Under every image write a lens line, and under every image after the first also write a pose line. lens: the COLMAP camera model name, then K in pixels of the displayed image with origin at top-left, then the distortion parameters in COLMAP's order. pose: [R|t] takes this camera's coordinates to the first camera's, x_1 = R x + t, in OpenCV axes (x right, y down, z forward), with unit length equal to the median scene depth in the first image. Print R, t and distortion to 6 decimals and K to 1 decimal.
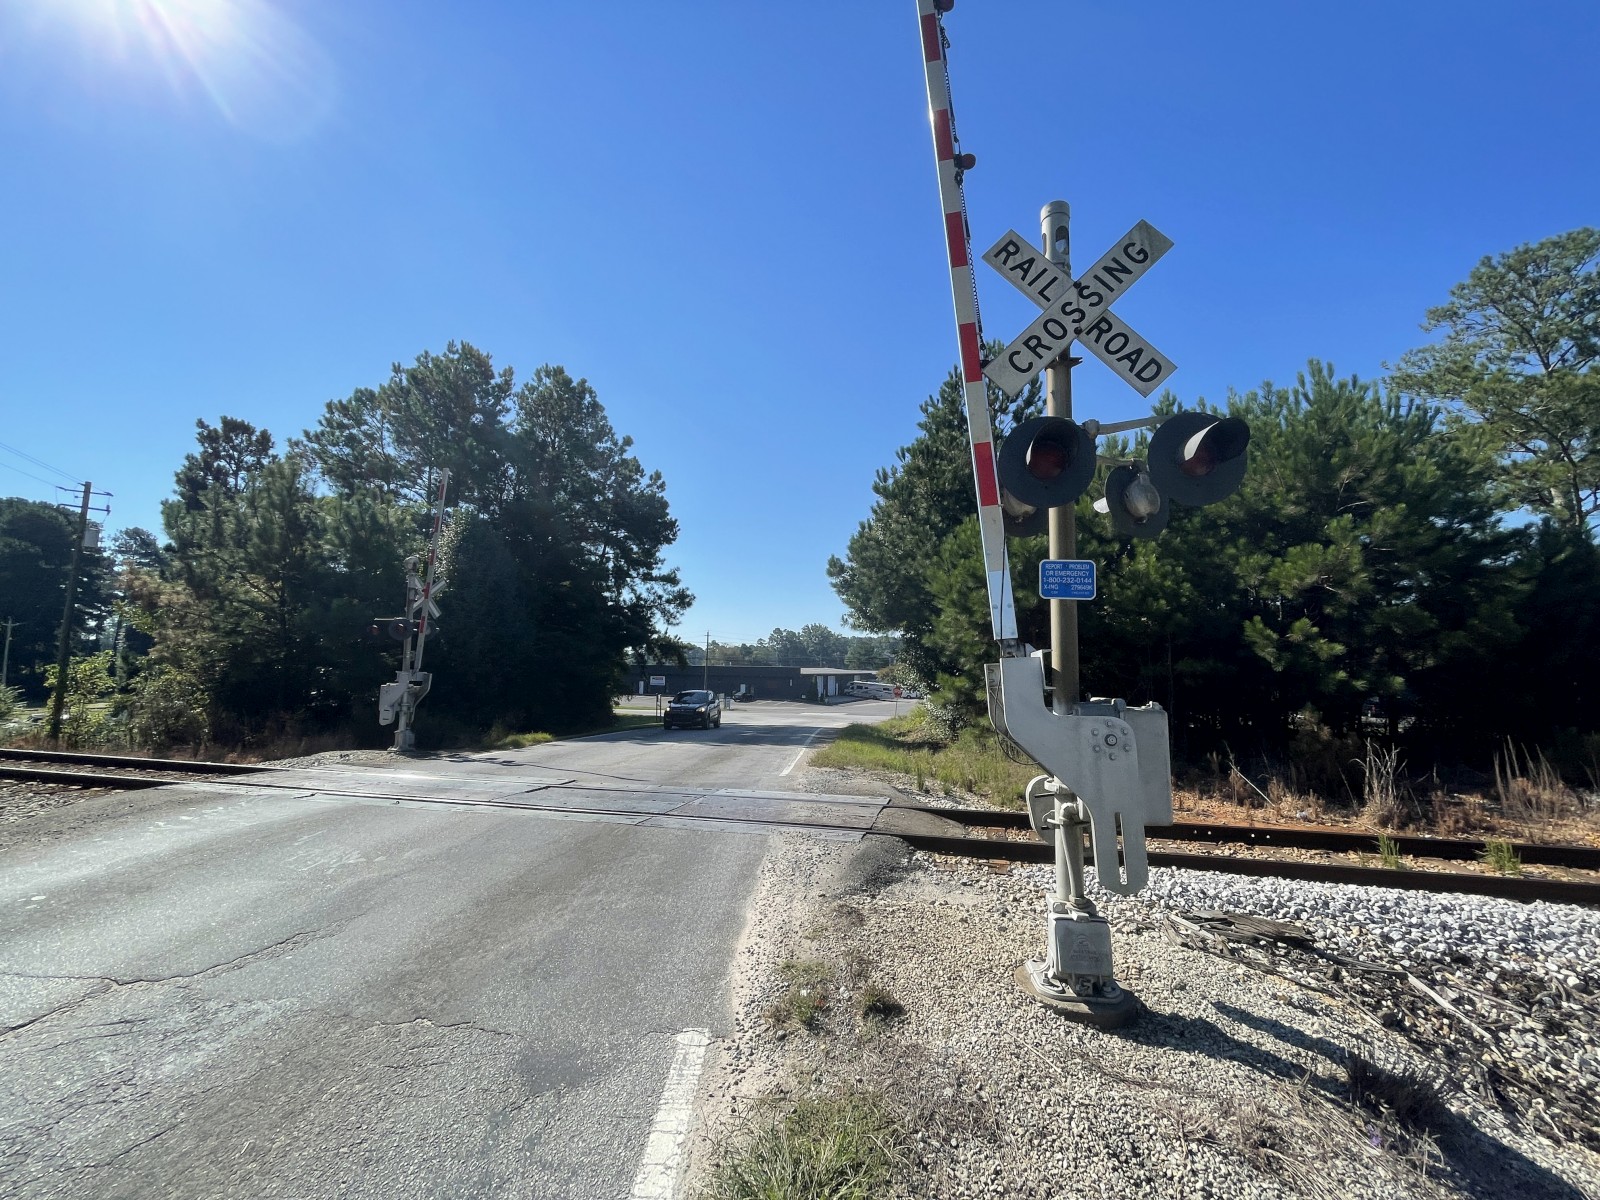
lens RADIAL K [[643.0, 0, 804.8], [0, 643.0, 595.4], [0, 0, 1]] dist [-0.002715, -0.000264]
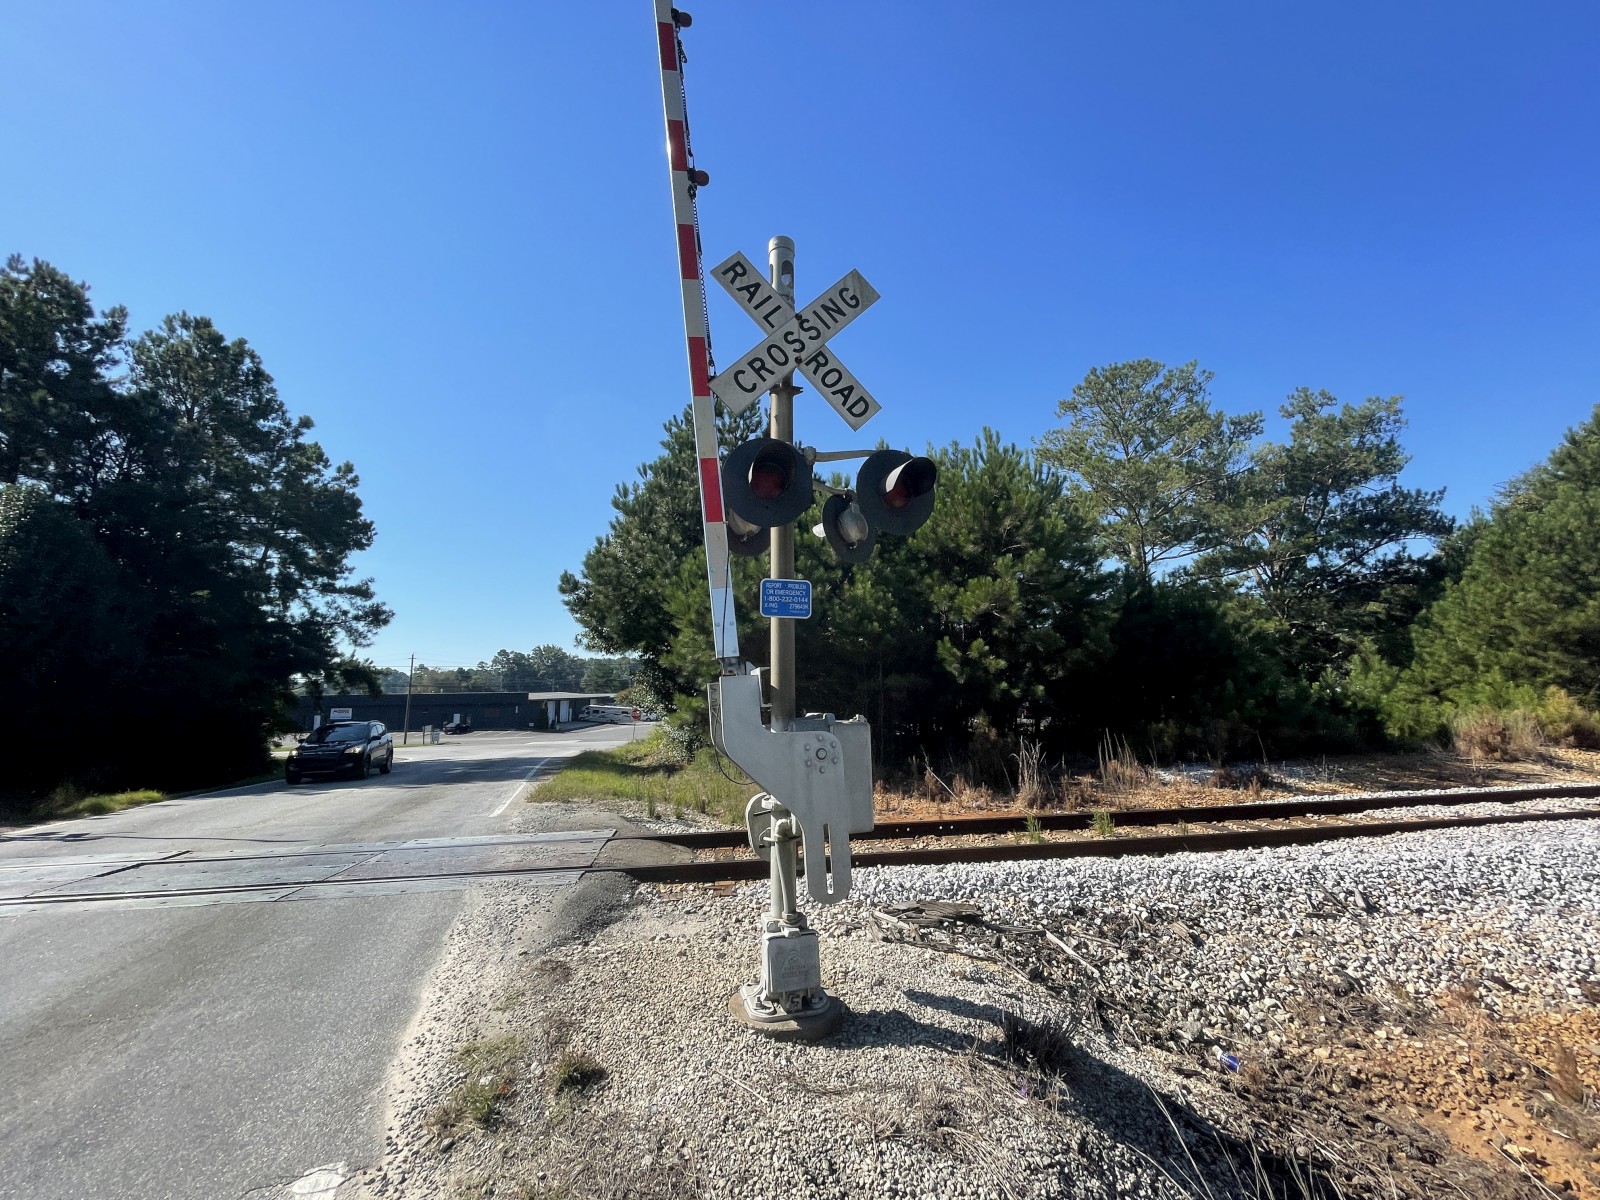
lens RADIAL K [[643.0, 0, 803.1], [0, 643.0, 595.4], [0, 0, 1]] dist [-0.002715, -0.000264]
pose [[0.923988, 0.026512, 0.381500, 0.017344], [-0.014263, 0.999289, -0.034900, 0.002198], [-0.382154, 0.026806, 0.923710, 0.017190]]
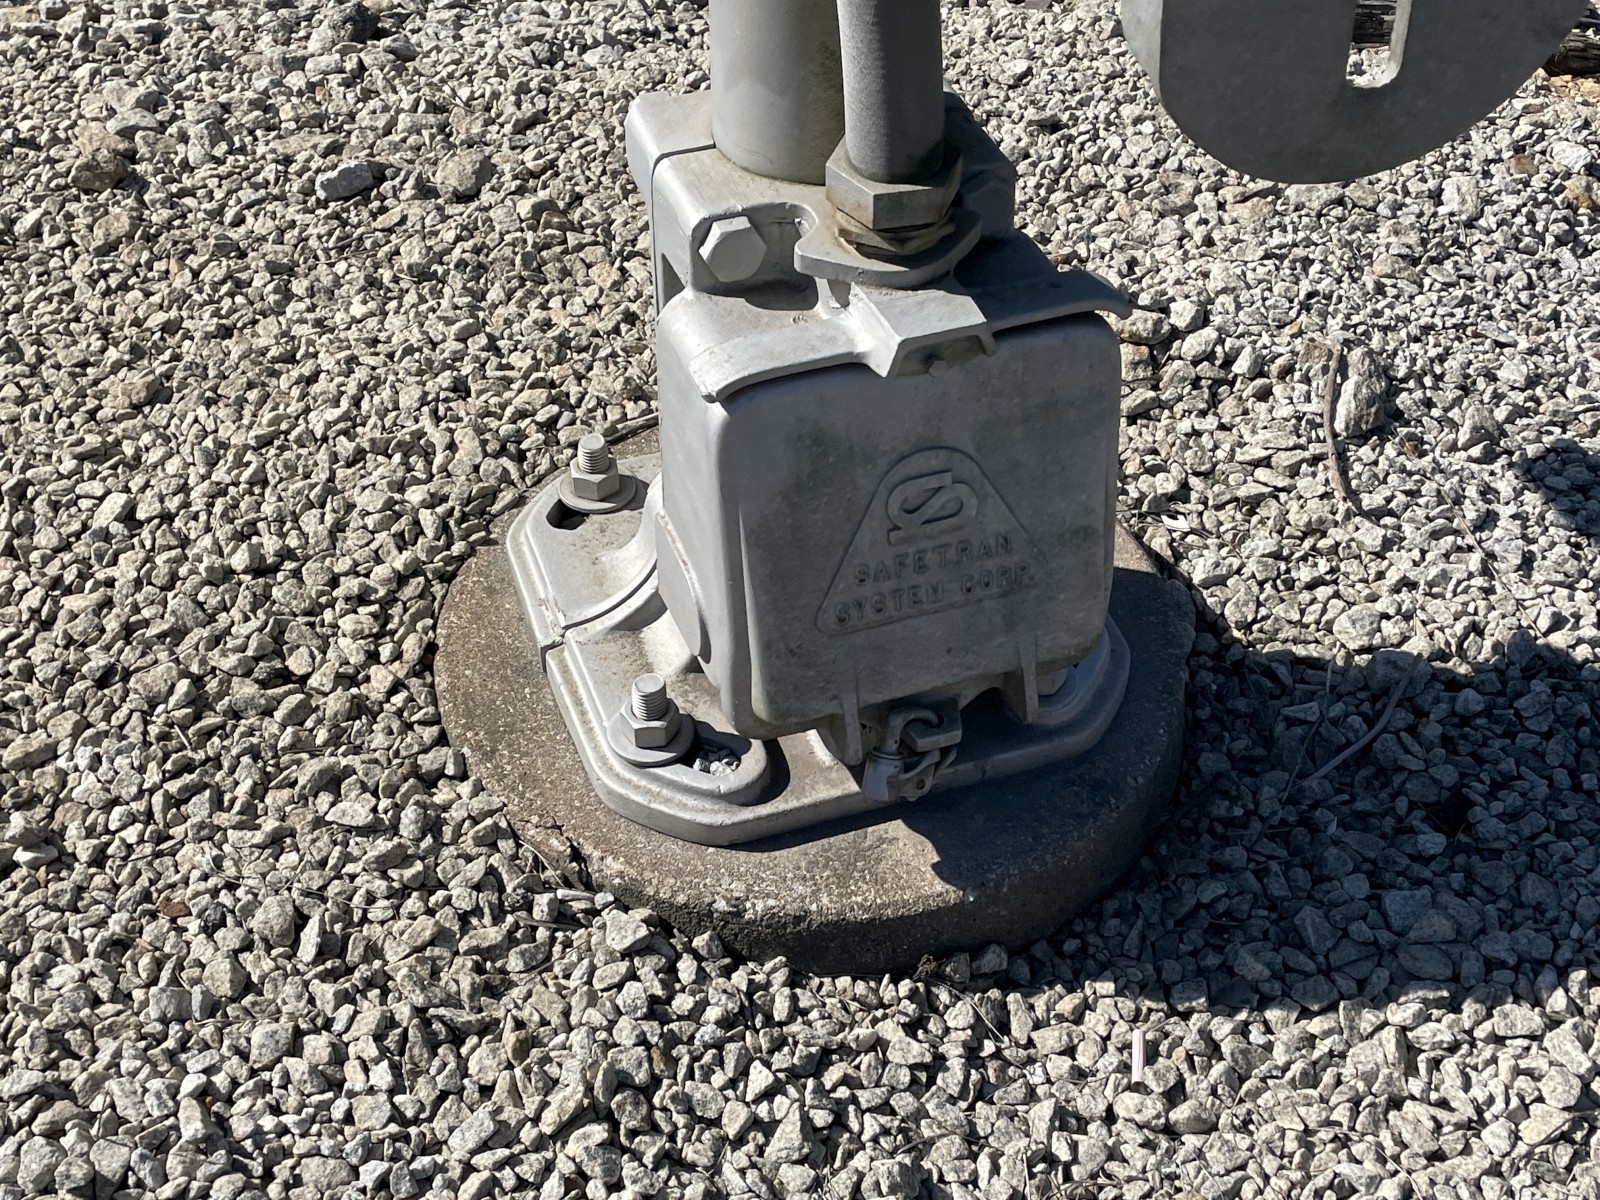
lens RADIAL K [[2108.9, 0, 800.5], [0, 2108.9, 600.6], [0, 0, 1]] dist [0.118620, 0.000000]
pose [[0.898327, -0.302731, 0.318376, 0.101038], [-0.046451, 0.655177, 0.754046, 0.089446], [-0.436866, -0.692168, 0.574501, 0.281469]]
